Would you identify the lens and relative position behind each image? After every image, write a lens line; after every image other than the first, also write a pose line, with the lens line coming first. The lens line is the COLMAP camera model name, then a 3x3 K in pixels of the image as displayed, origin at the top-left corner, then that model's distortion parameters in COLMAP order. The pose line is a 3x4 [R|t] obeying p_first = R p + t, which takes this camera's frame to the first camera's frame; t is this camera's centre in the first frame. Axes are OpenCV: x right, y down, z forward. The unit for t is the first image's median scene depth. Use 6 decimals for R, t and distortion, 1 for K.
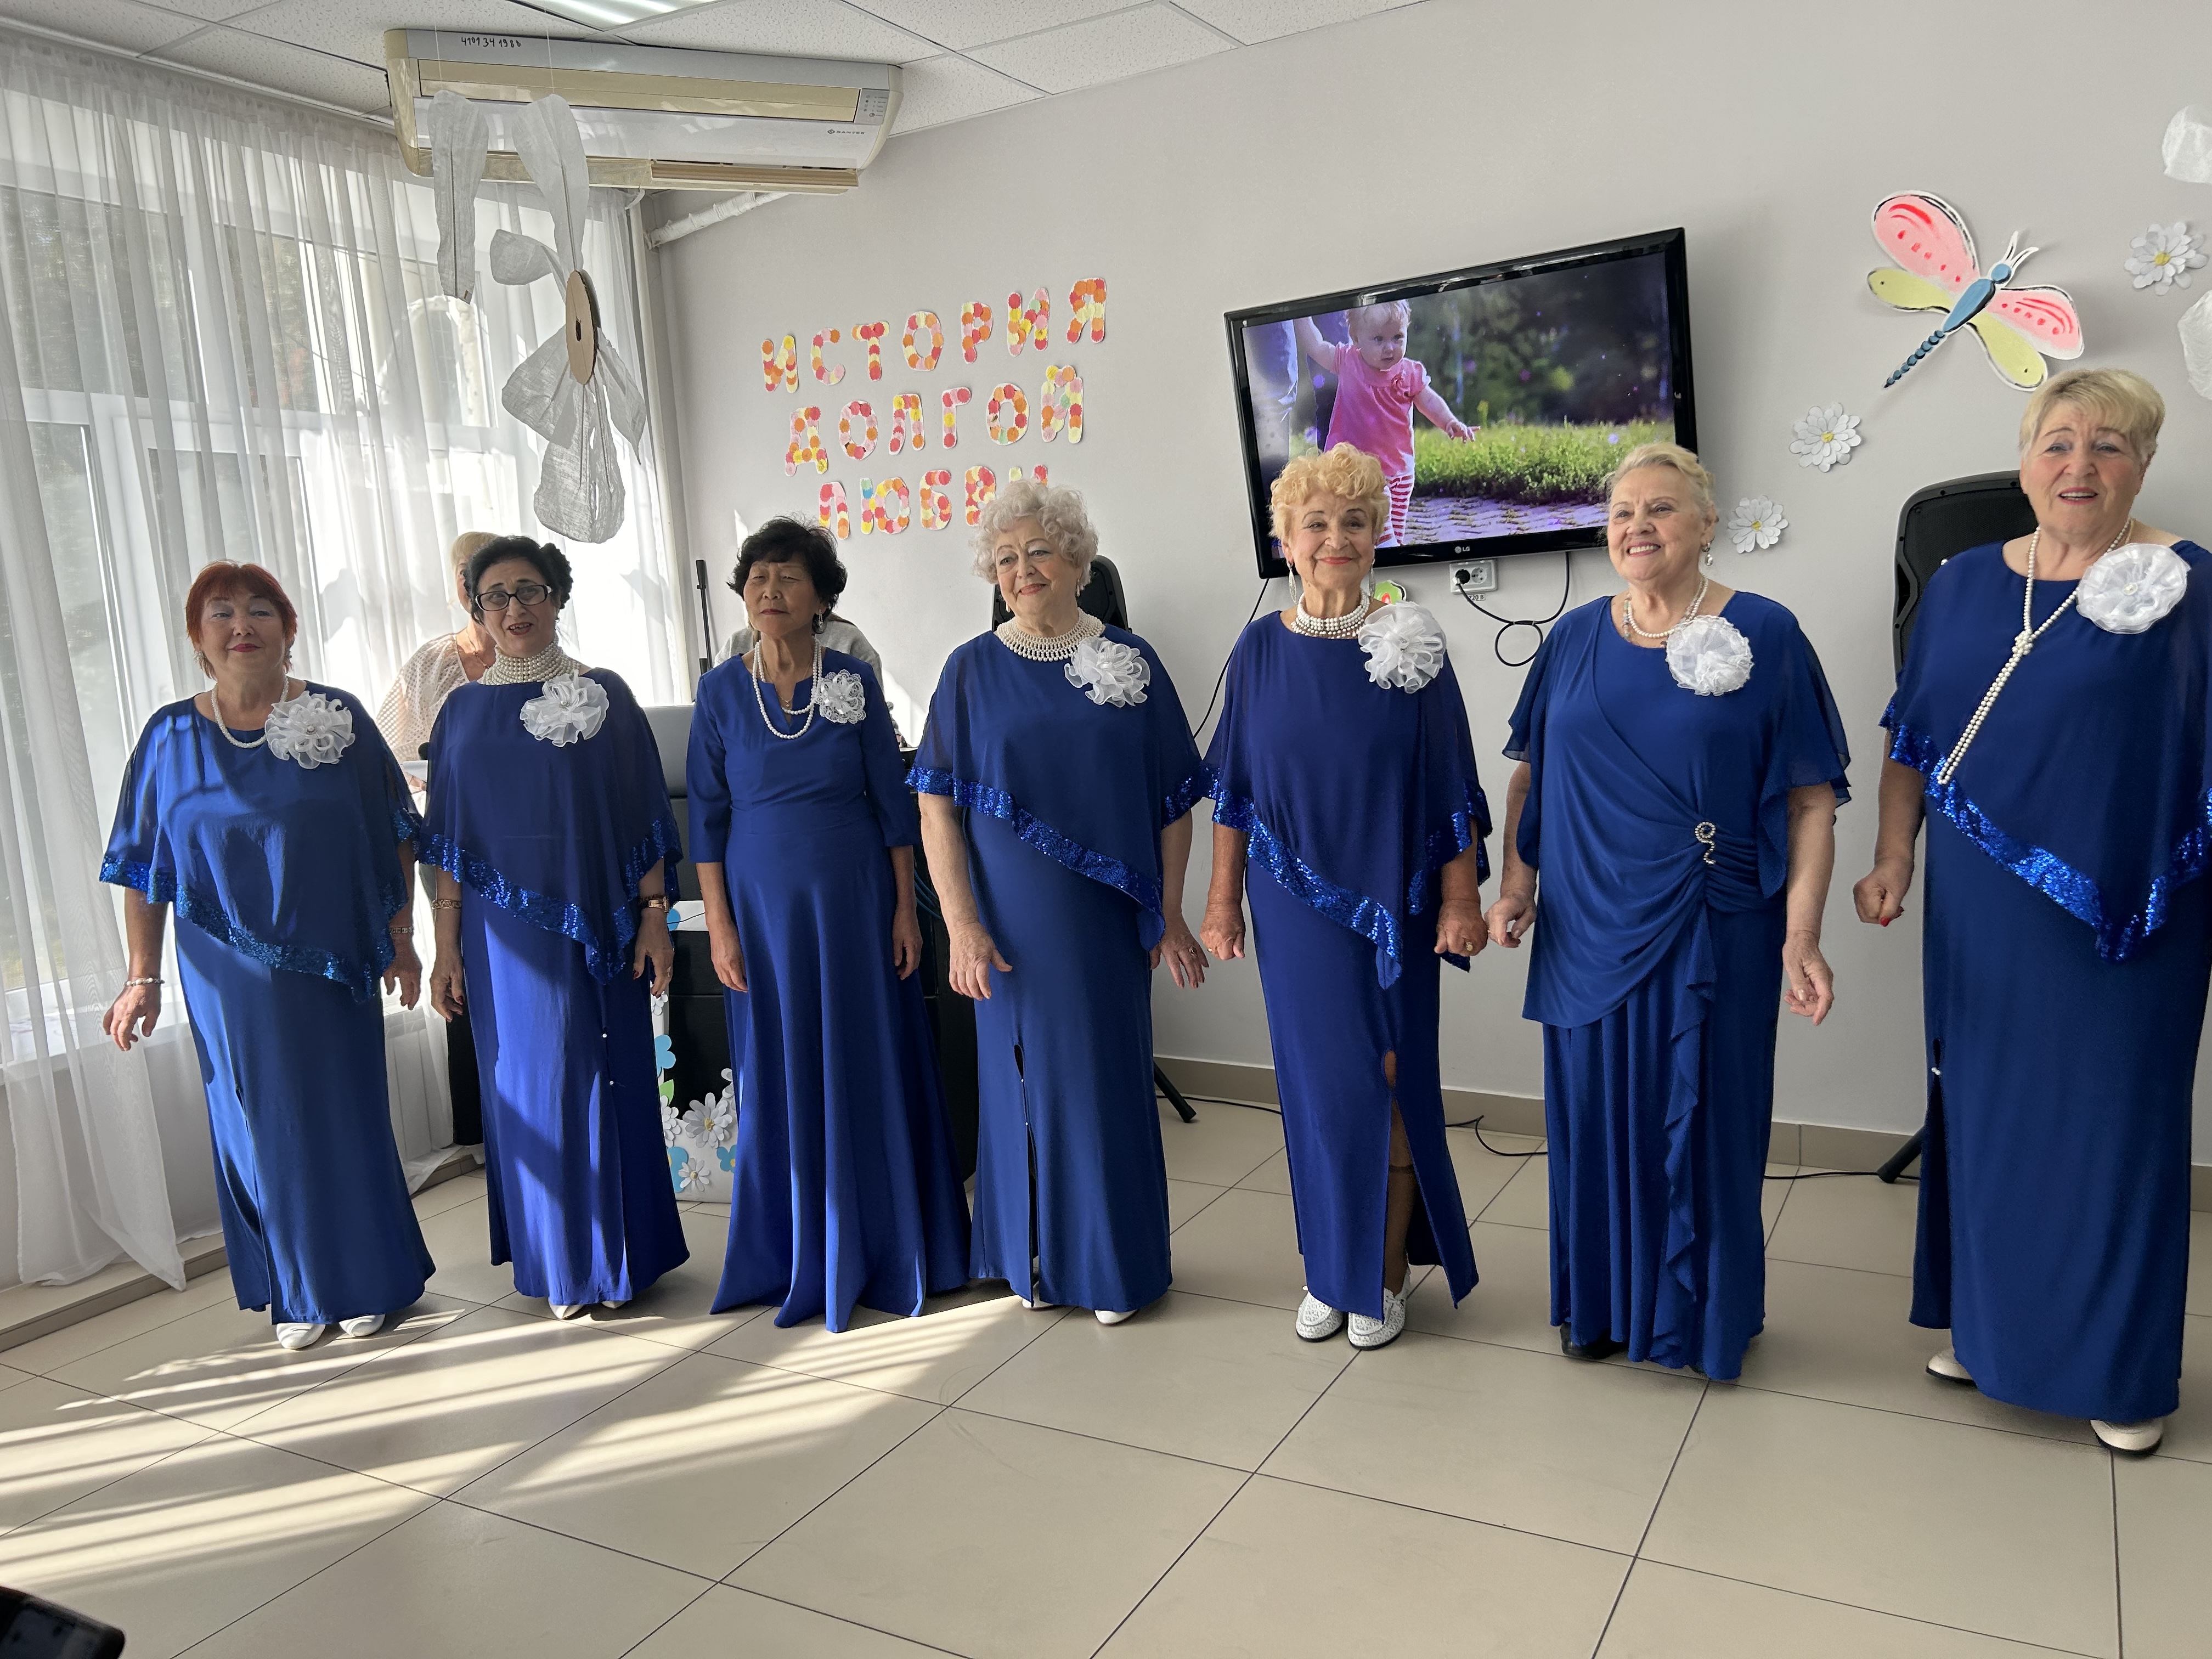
lens RADIAL K [[1653.5, 0, 1106.0], [0, 1653.5, 829.5], [0, 0, 1]] dist [0.050080, -0.065890]
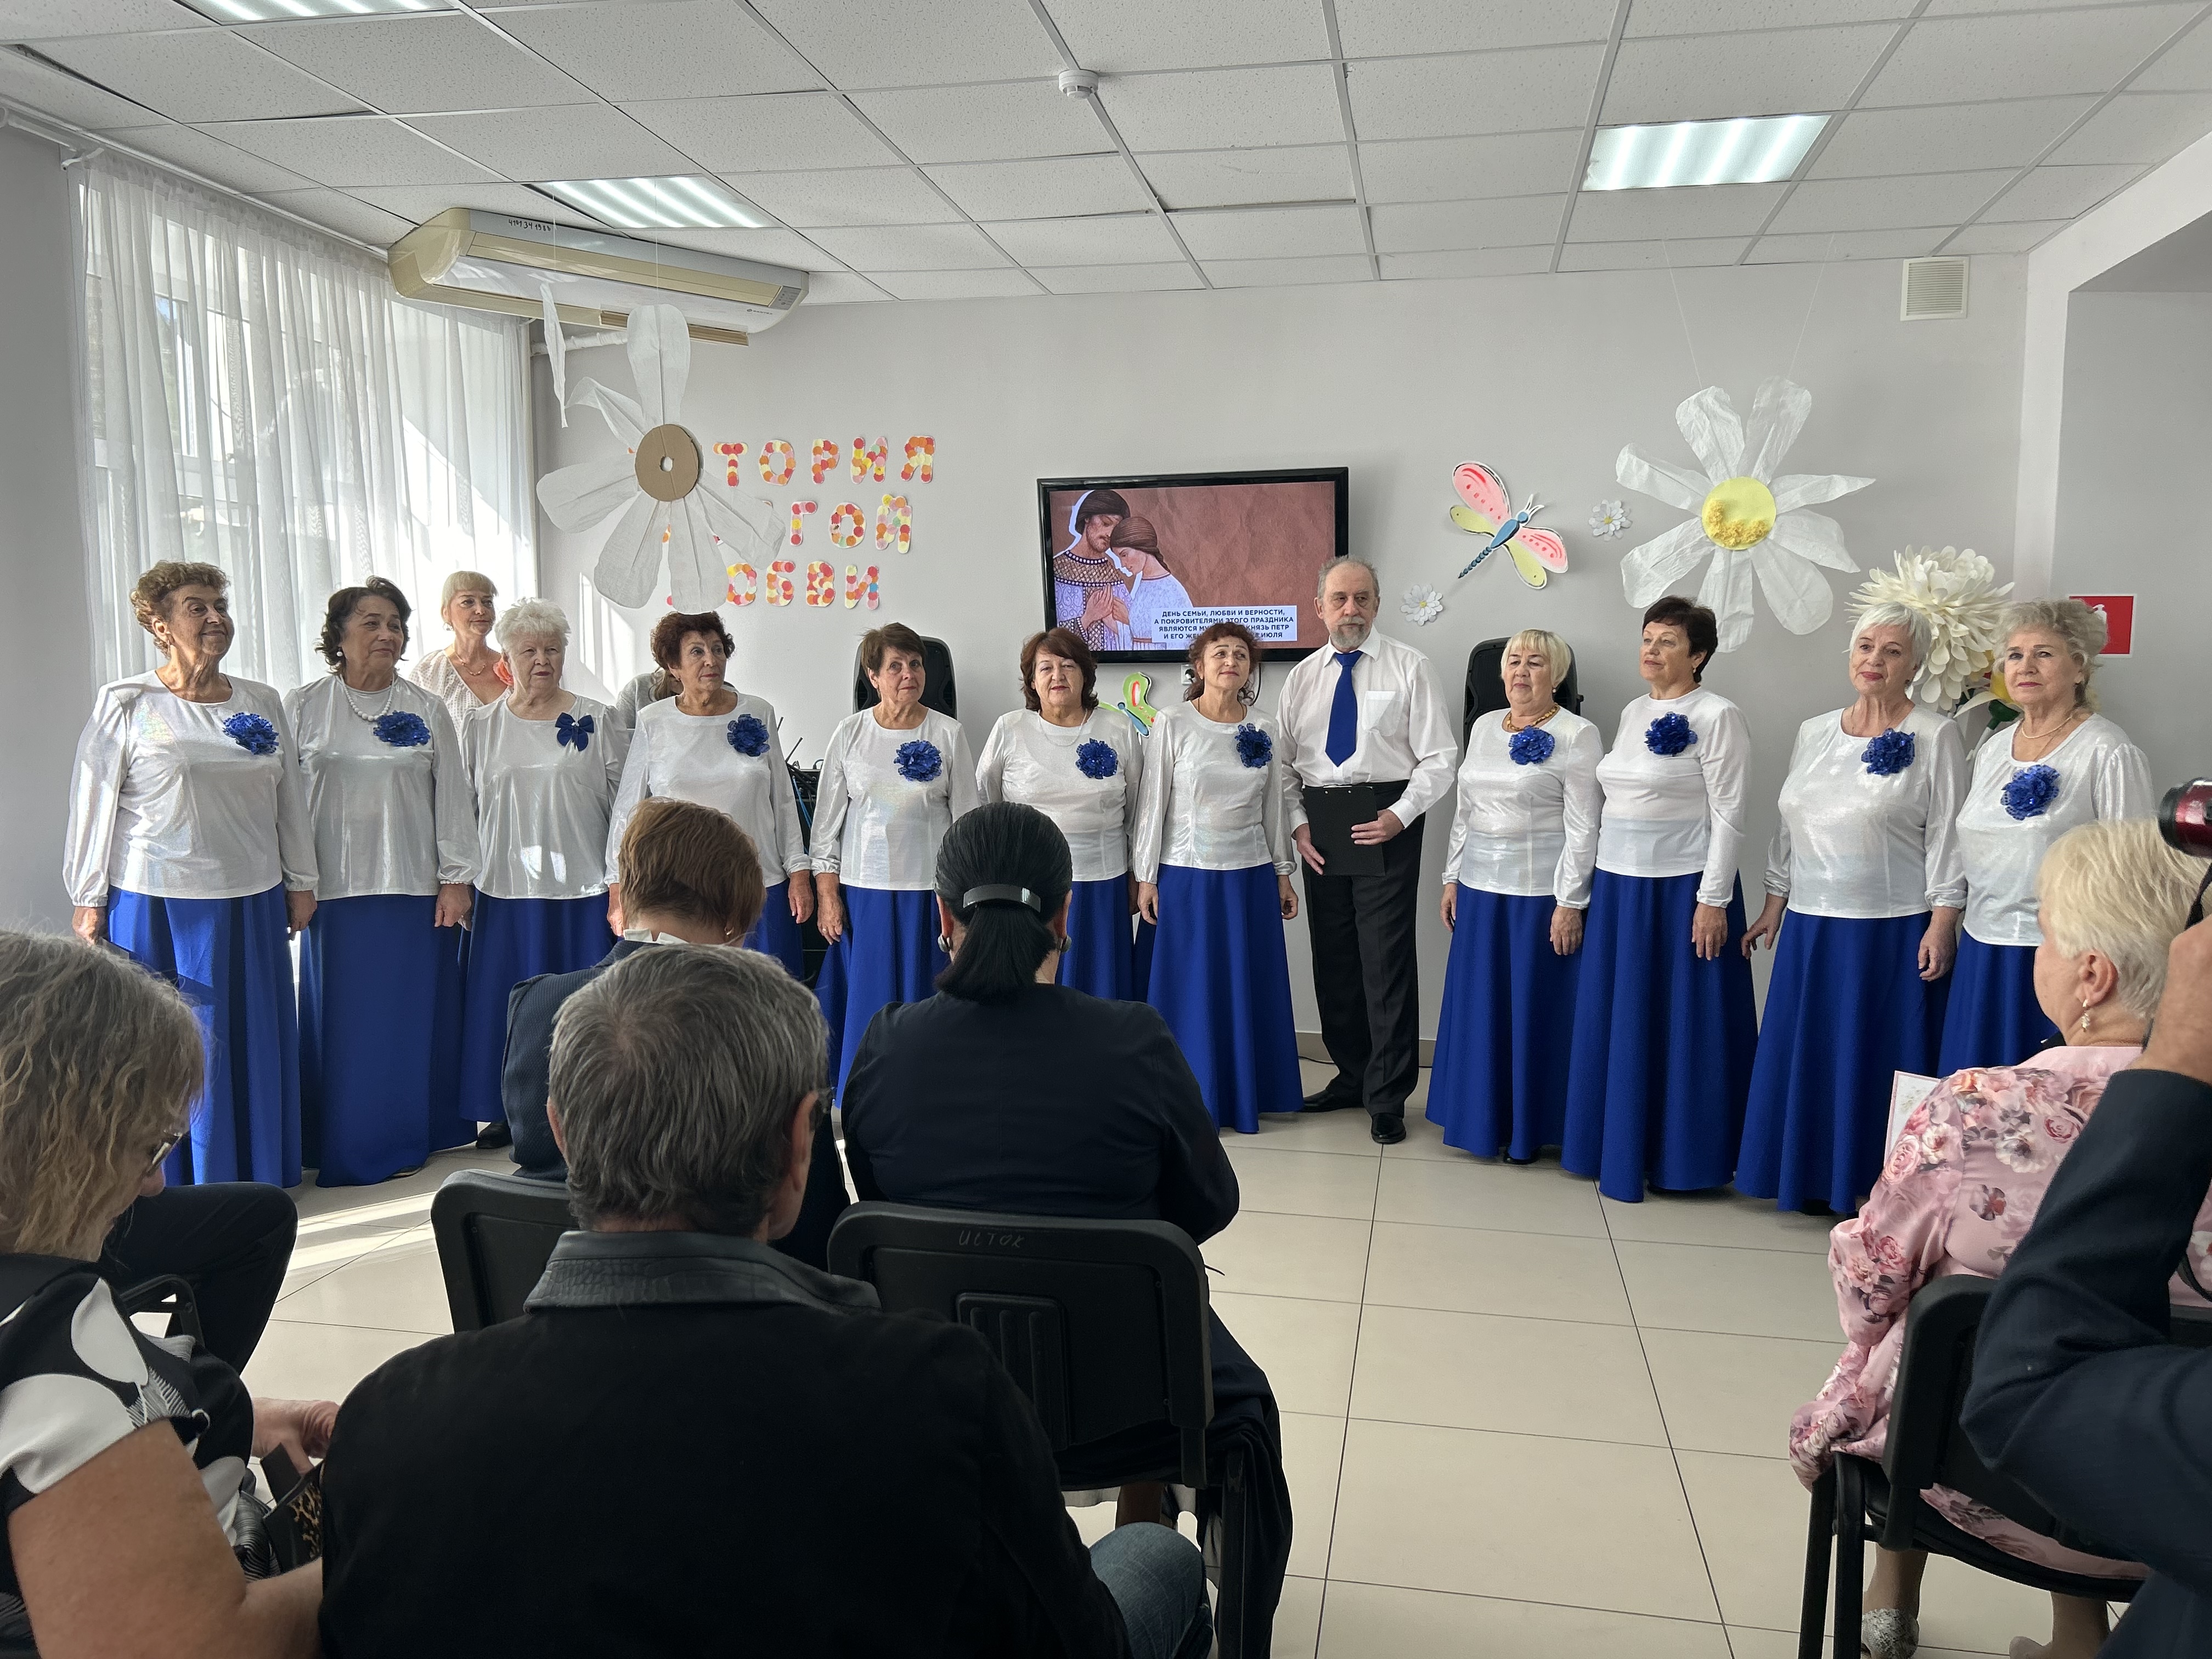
lens RADIAL K [[1653.5, 0, 1106.0], [0, 1653.5, 829.5], [0, 0, 1]] dist [0.050080, -0.065890]
pose [[0.947027, 0.035877, 0.319143, -0.288766], [-0.023986, 0.998867, -0.041111, 0.044631], [-0.320256, 0.031278, 0.946814, -0.330307]]
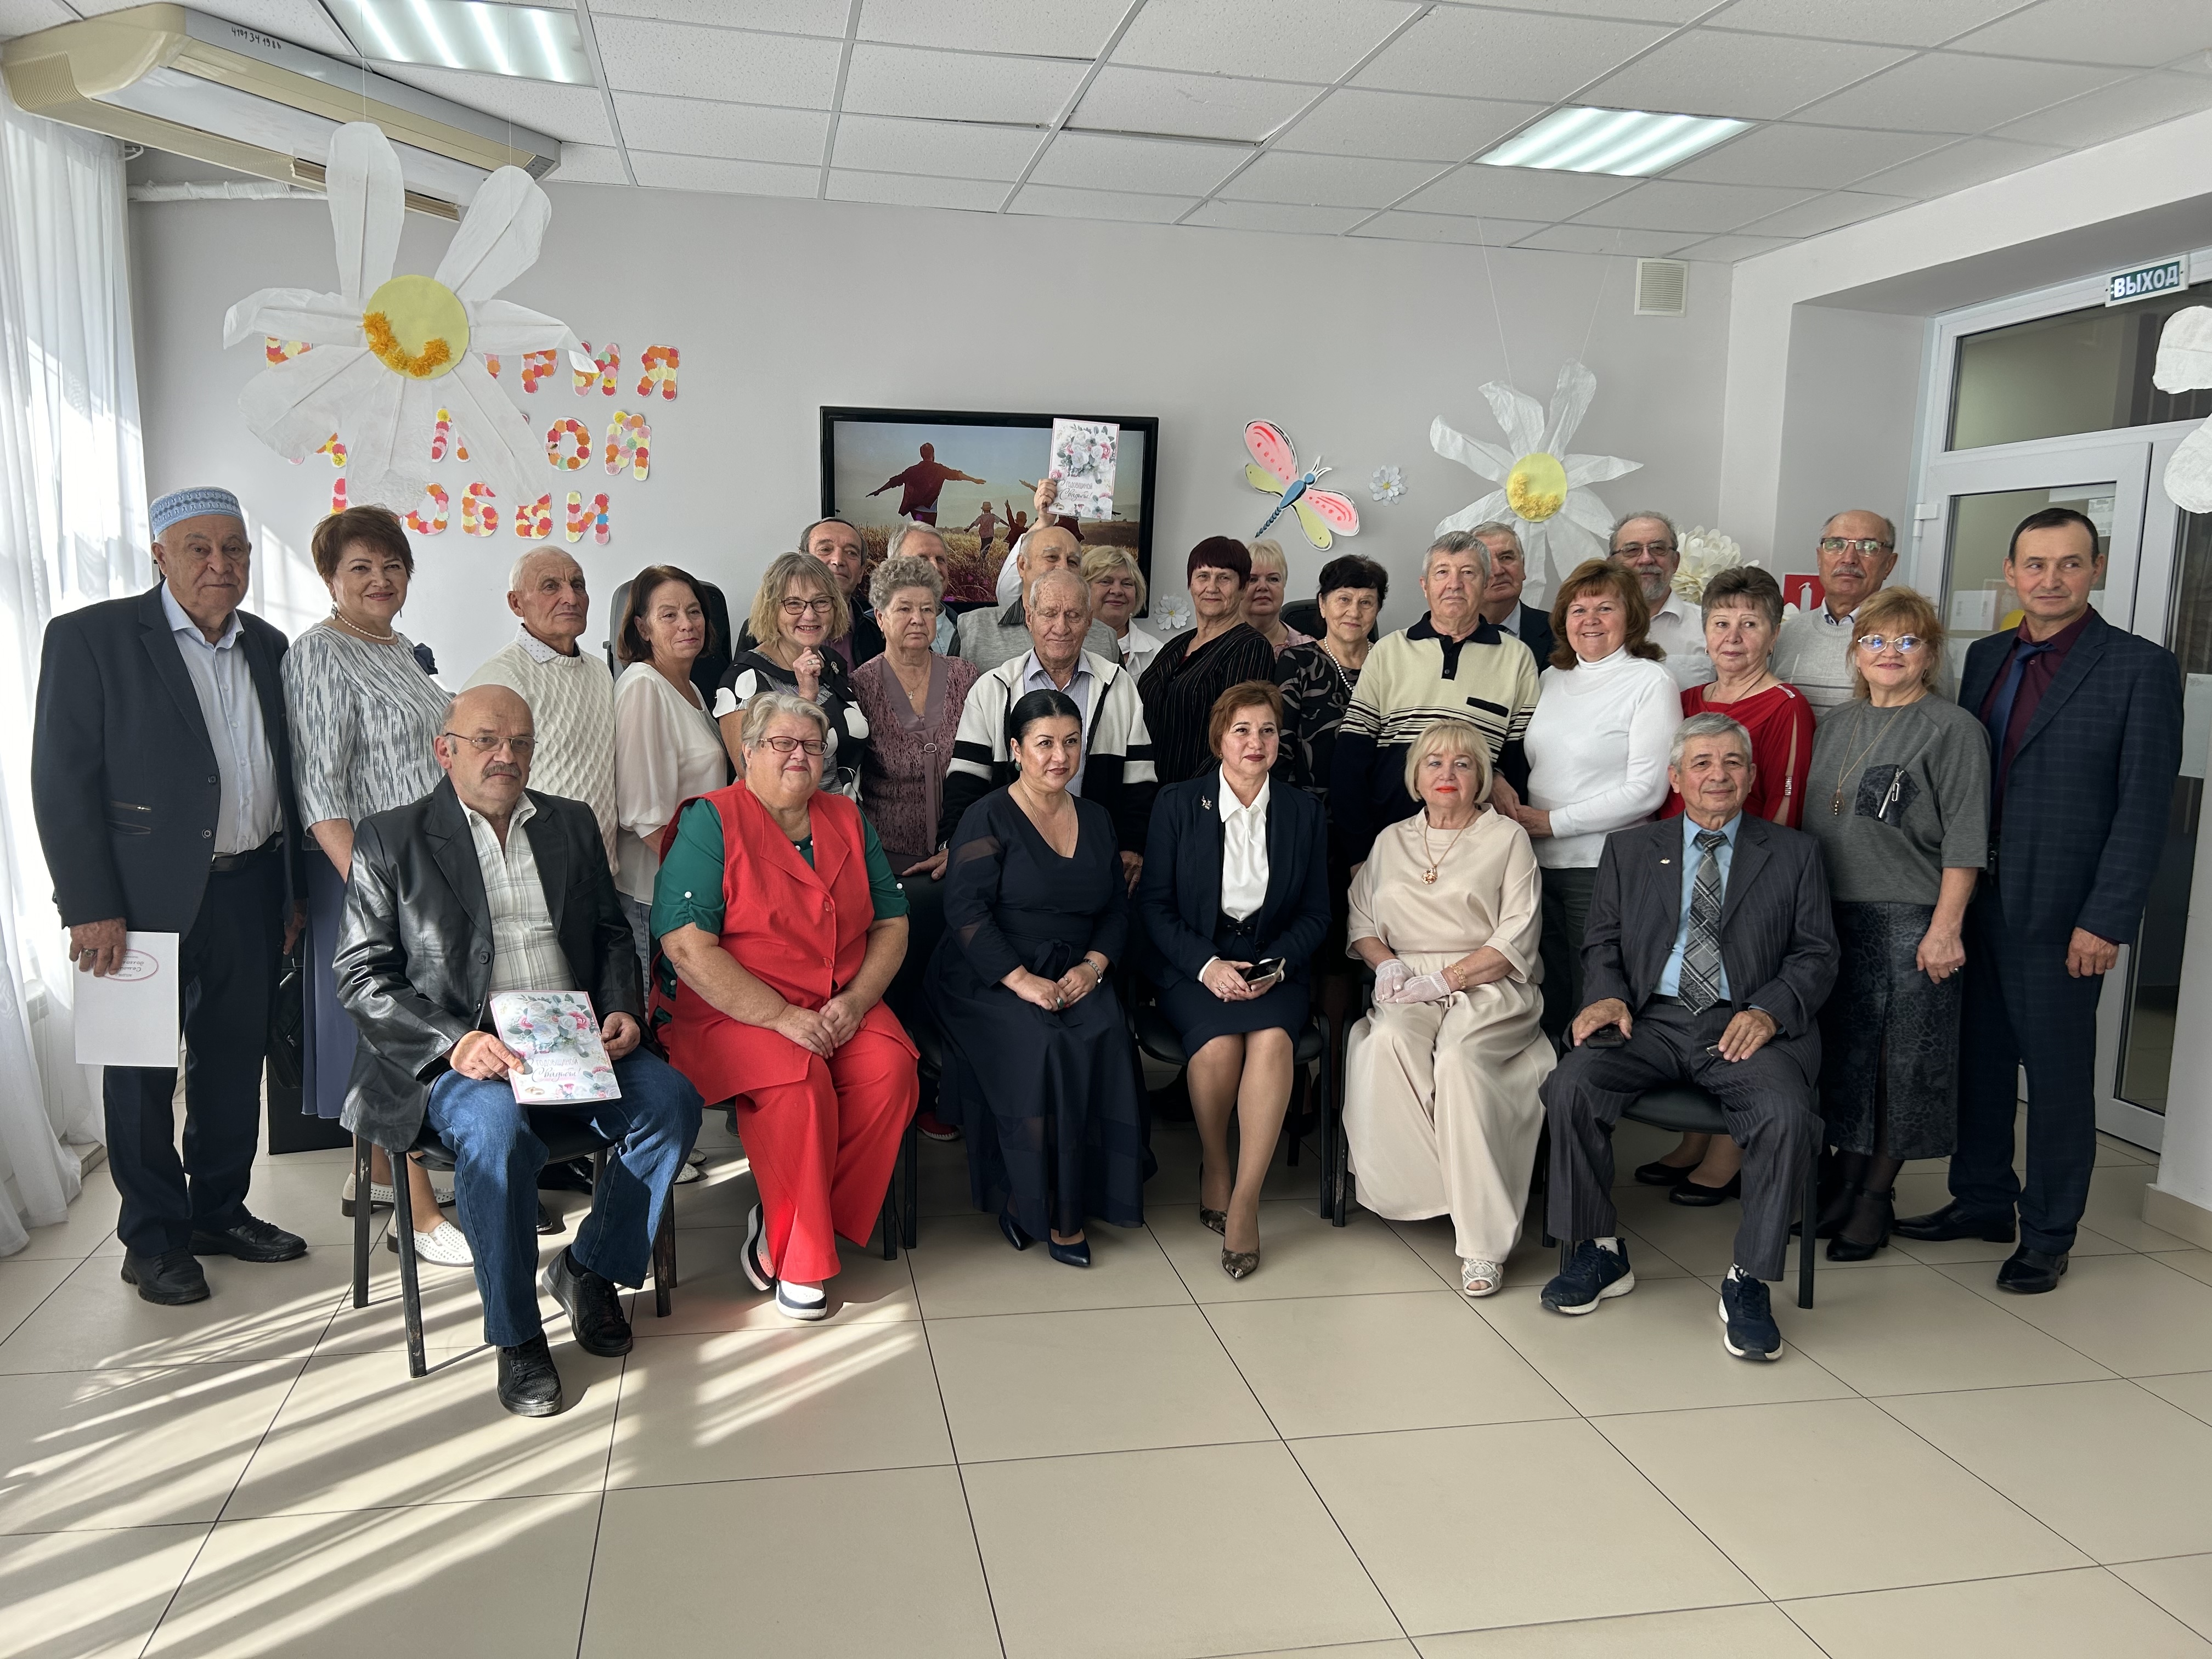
lens RADIAL K [[1672.8, 0, 1073.6], [0, 1672.8, 815.6], [0, 0, 1]] dist [0.049256, -0.074991]
pose [[0.755806, 0.002702, 0.654790, -0.569733], [0.008802, 0.999859, -0.014286, 0.022902], [-0.654737, 0.016561, 0.755675, -0.092119]]
